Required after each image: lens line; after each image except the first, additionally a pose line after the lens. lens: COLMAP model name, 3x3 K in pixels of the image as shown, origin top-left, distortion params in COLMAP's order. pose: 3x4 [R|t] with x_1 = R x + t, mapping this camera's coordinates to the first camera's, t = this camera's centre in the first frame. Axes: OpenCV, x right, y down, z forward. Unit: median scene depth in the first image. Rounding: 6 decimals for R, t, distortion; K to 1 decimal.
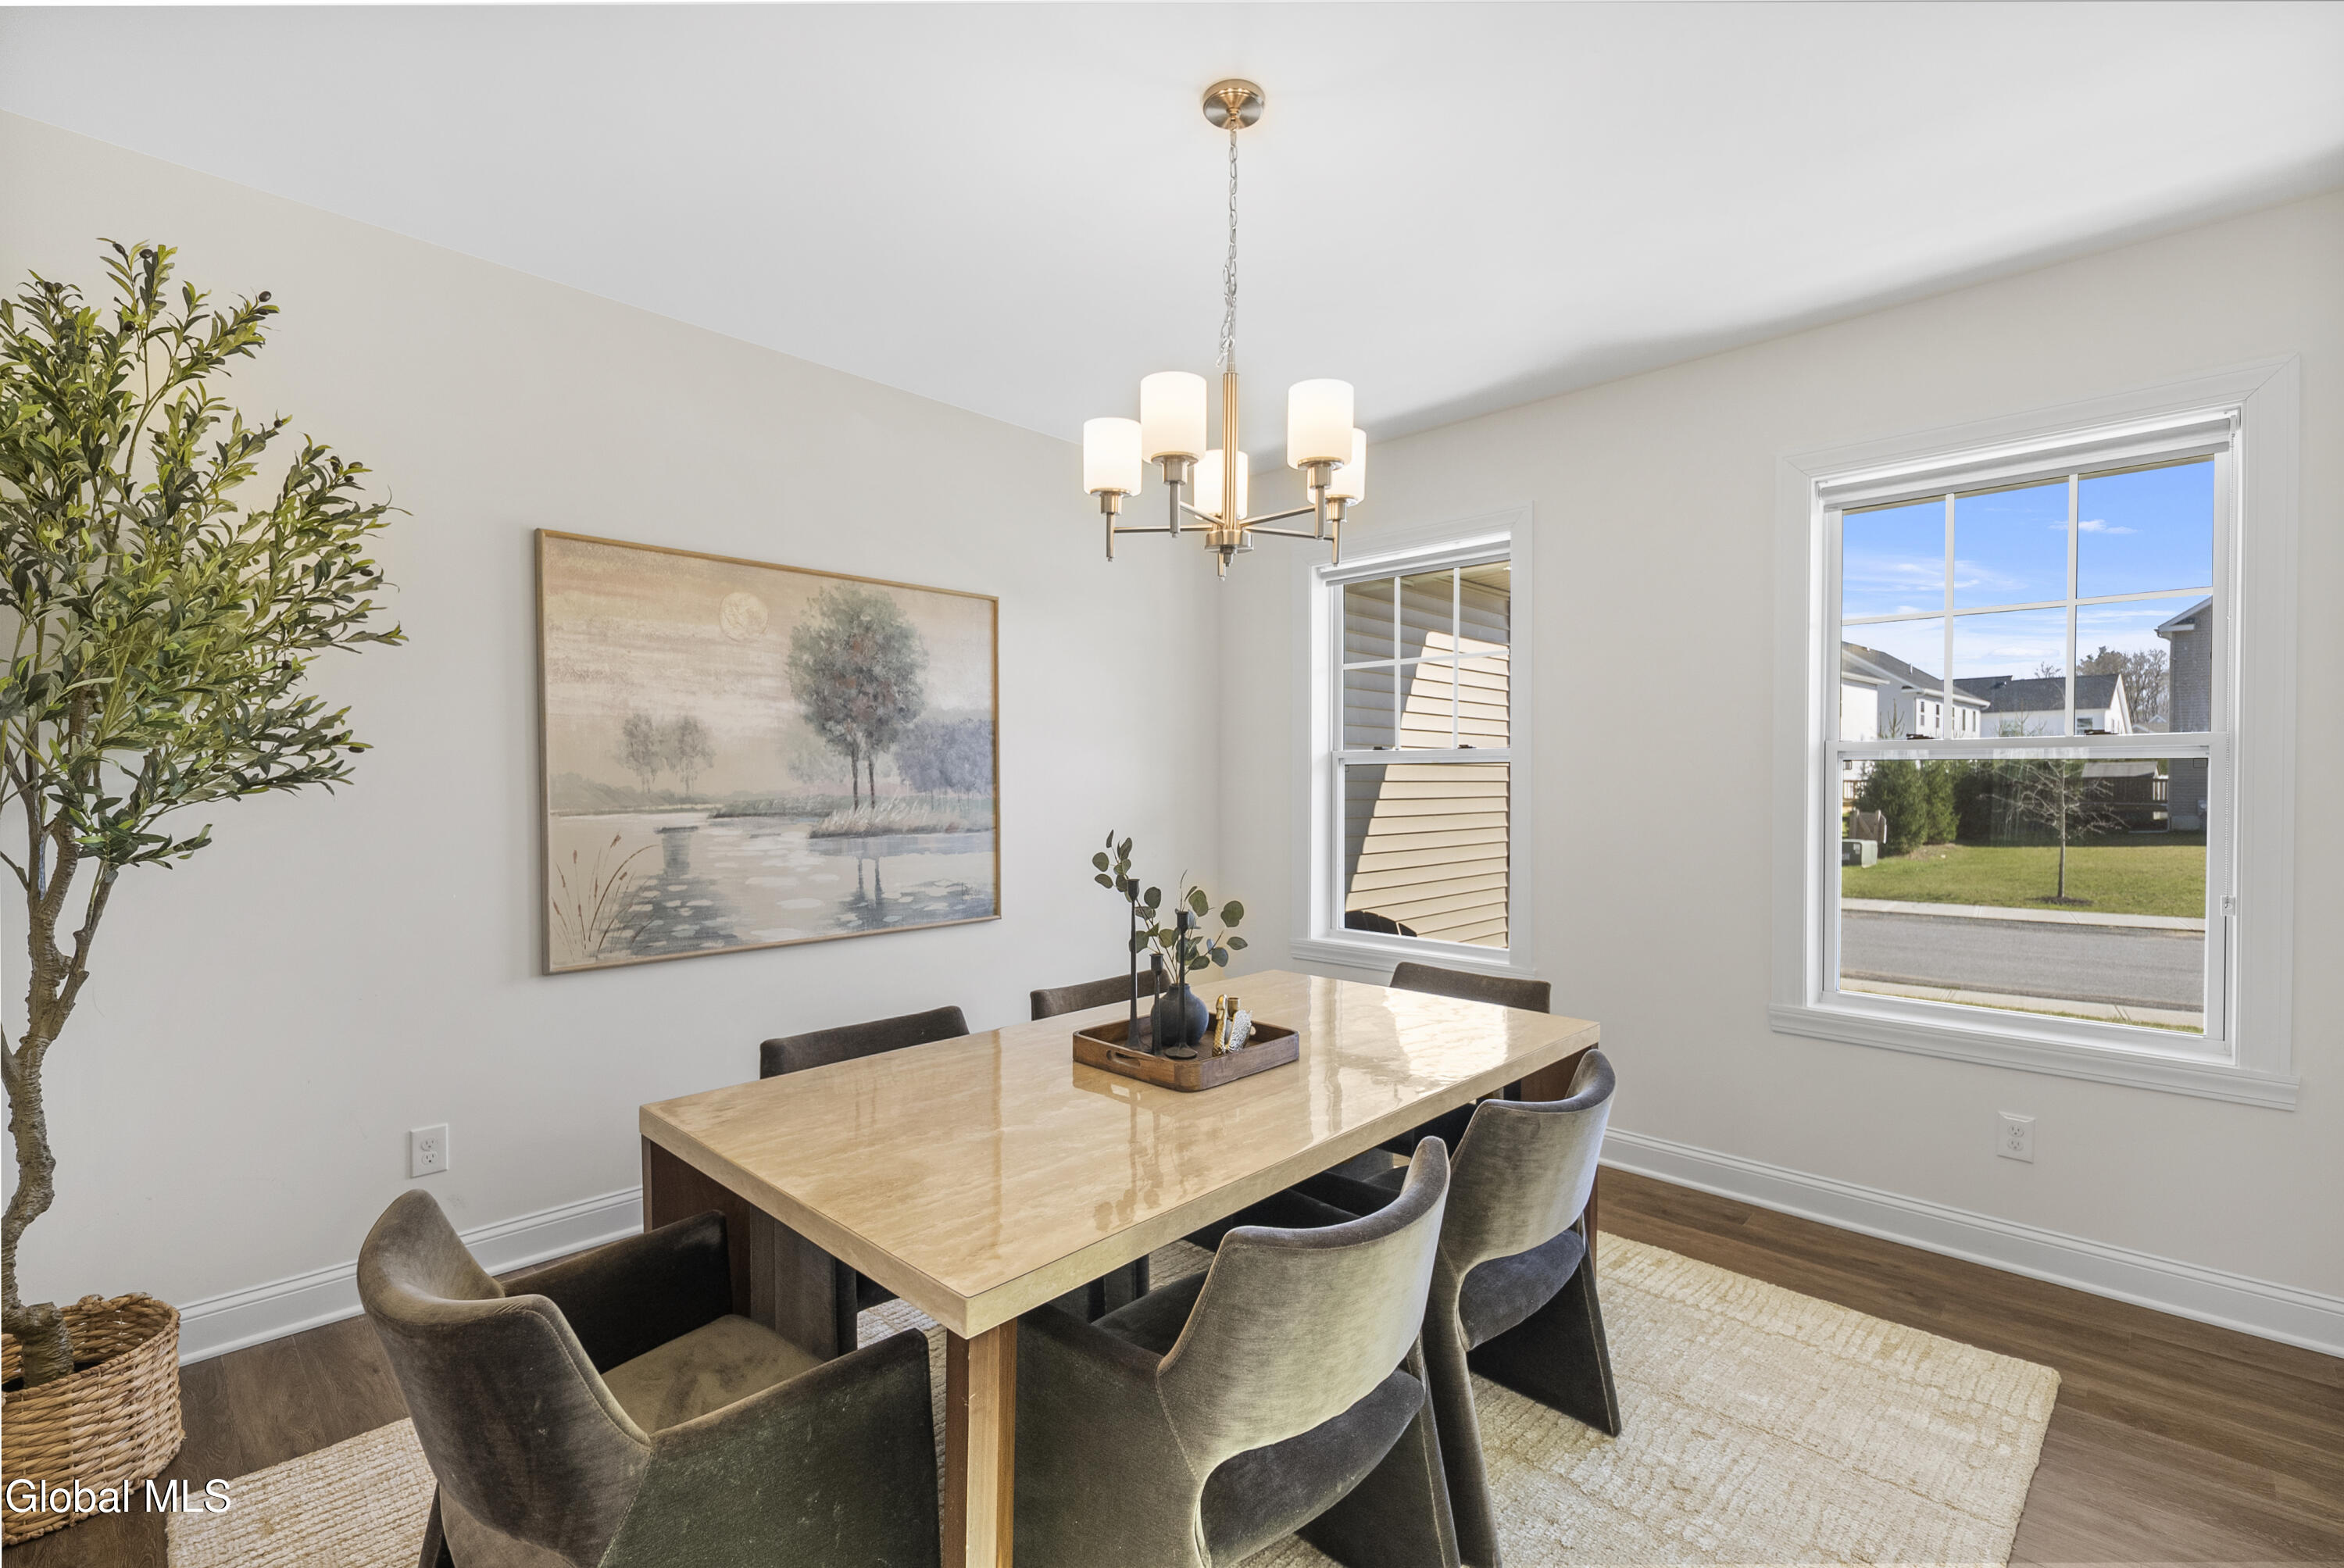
lens RADIAL K [[1040.3, 0, 1178.2], [0, 1040.3, 795.9], [0, 0, 1]] dist [0.003728, -0.001438]
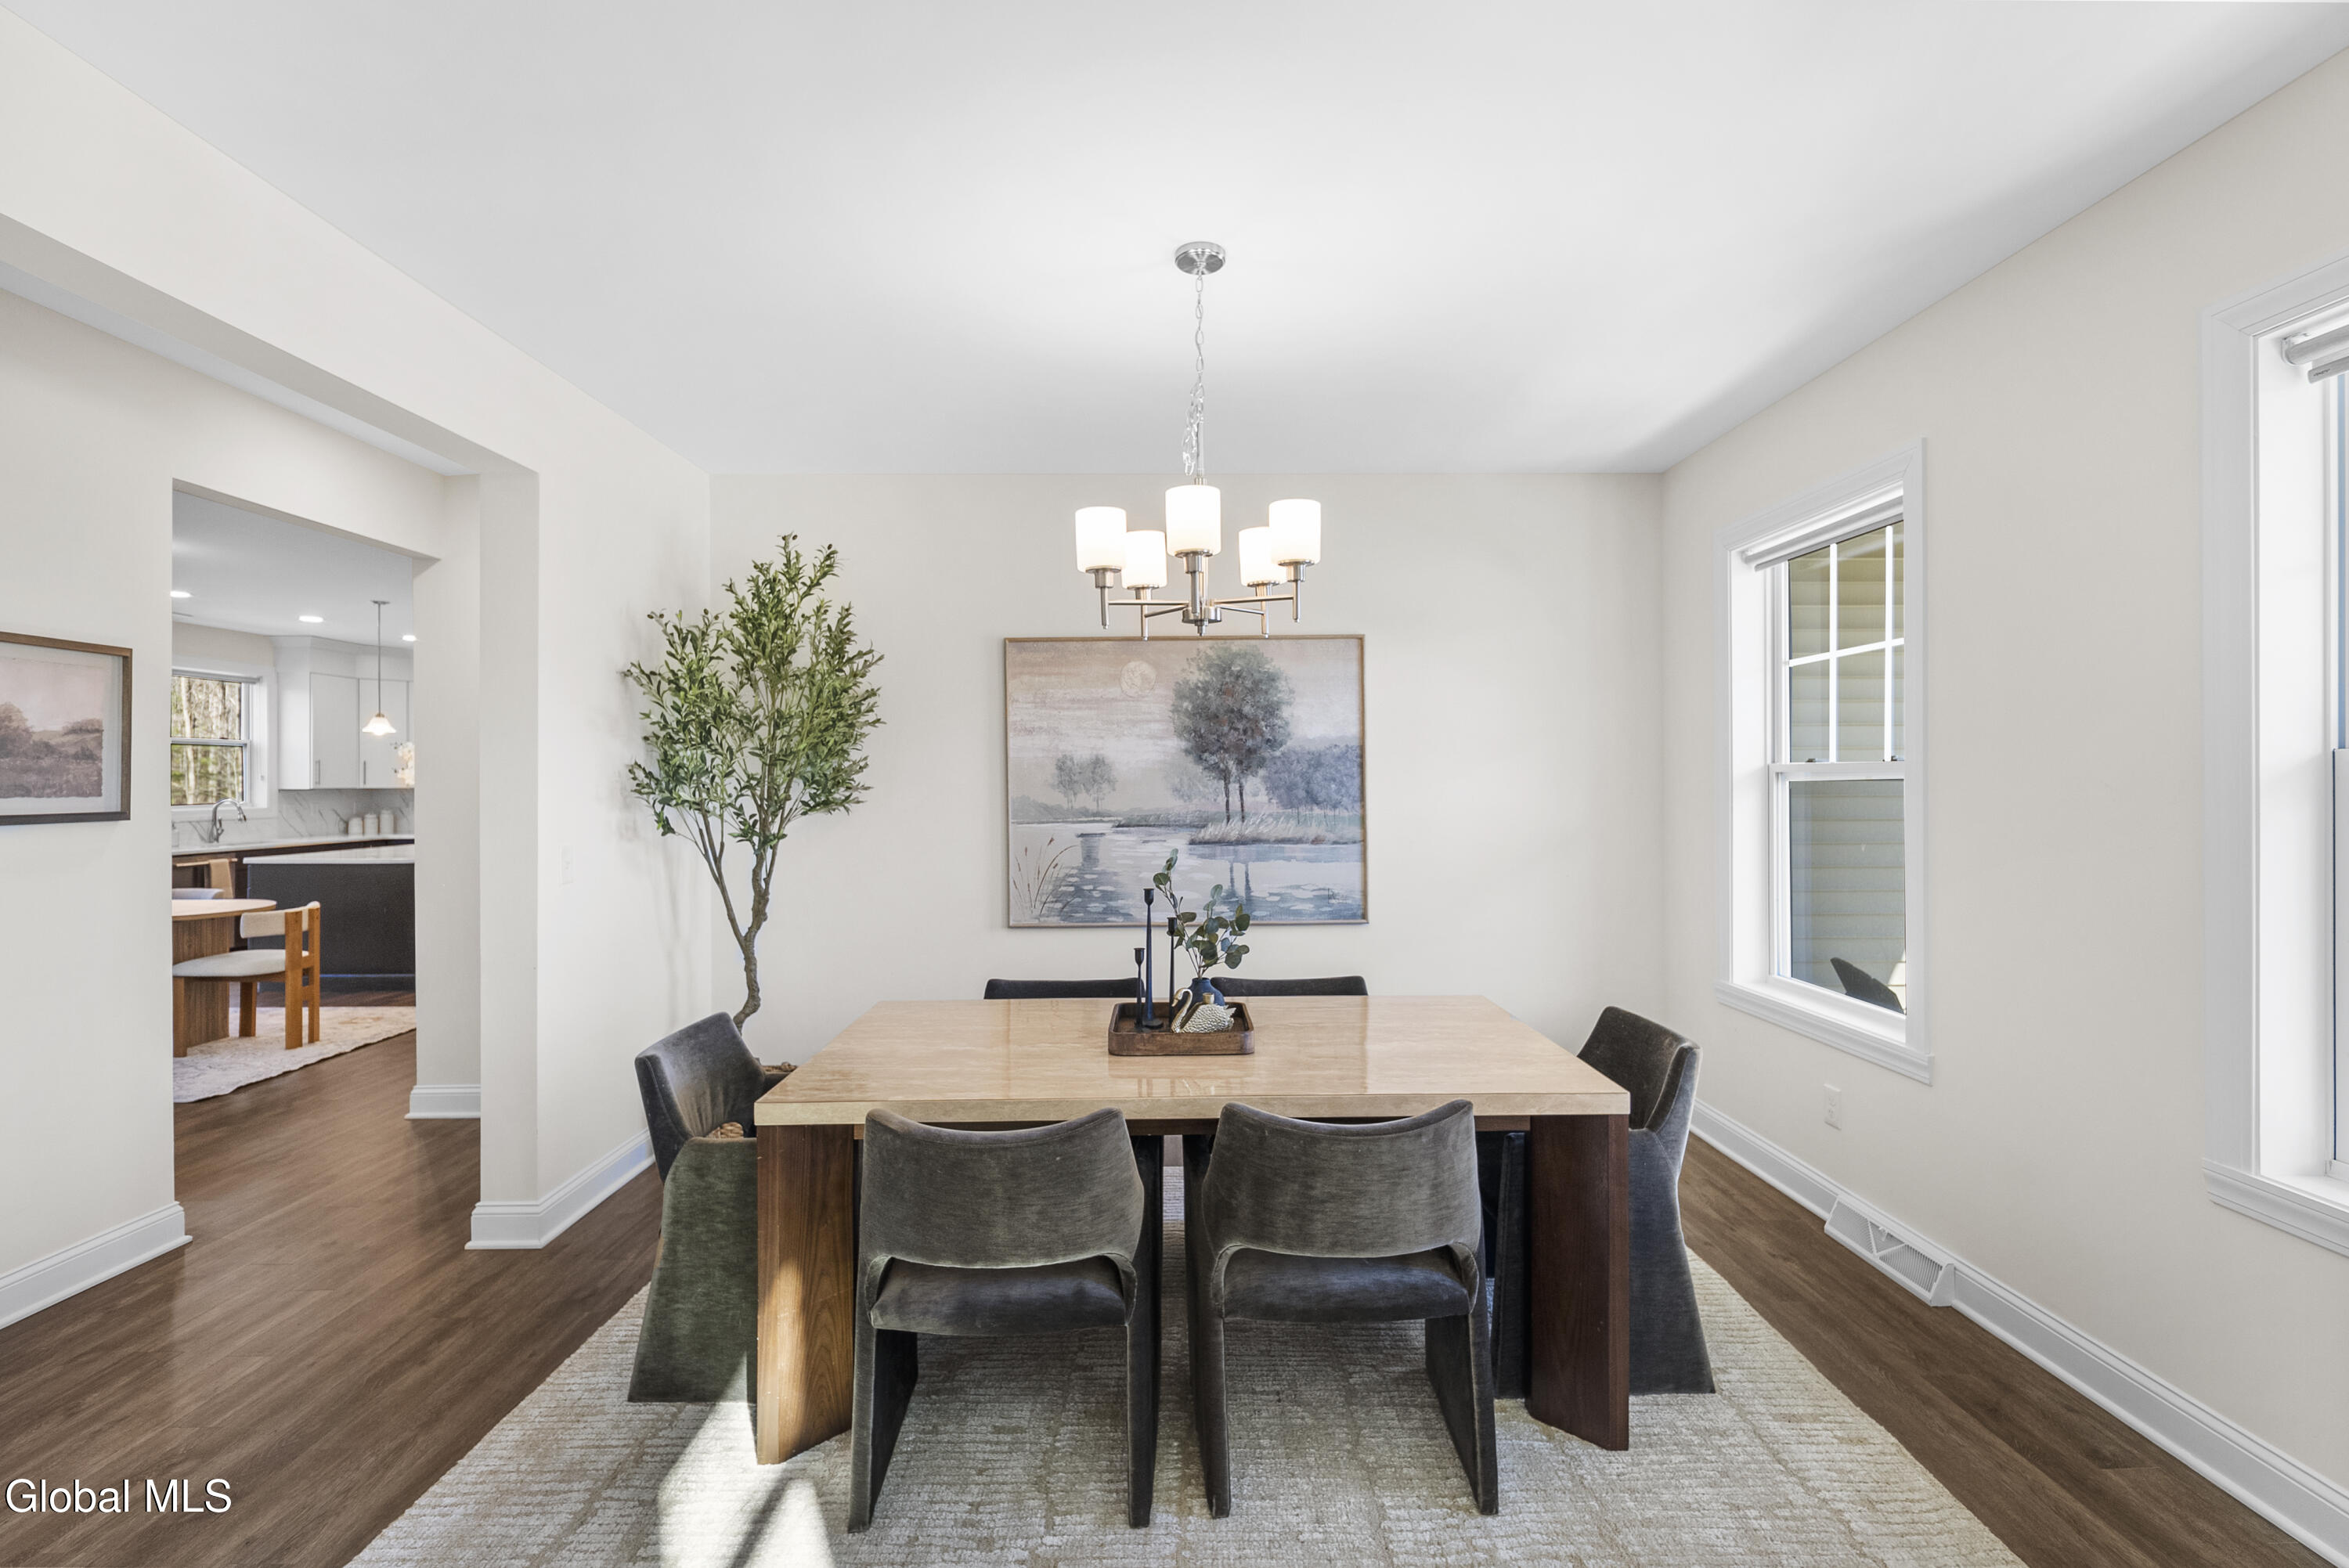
lens RADIAL K [[1042.5, 0, 1157.5], [0, 1042.5, 785.8], [0, 0, 1]] dist [0.003728, -0.001438]
pose [[0.697018, -0.000891, -0.717053, 0.550889], [-0.004524, 0.999974, -0.005639, -0.024991], [0.717039, 0.007174, 0.696996, 0.073404]]
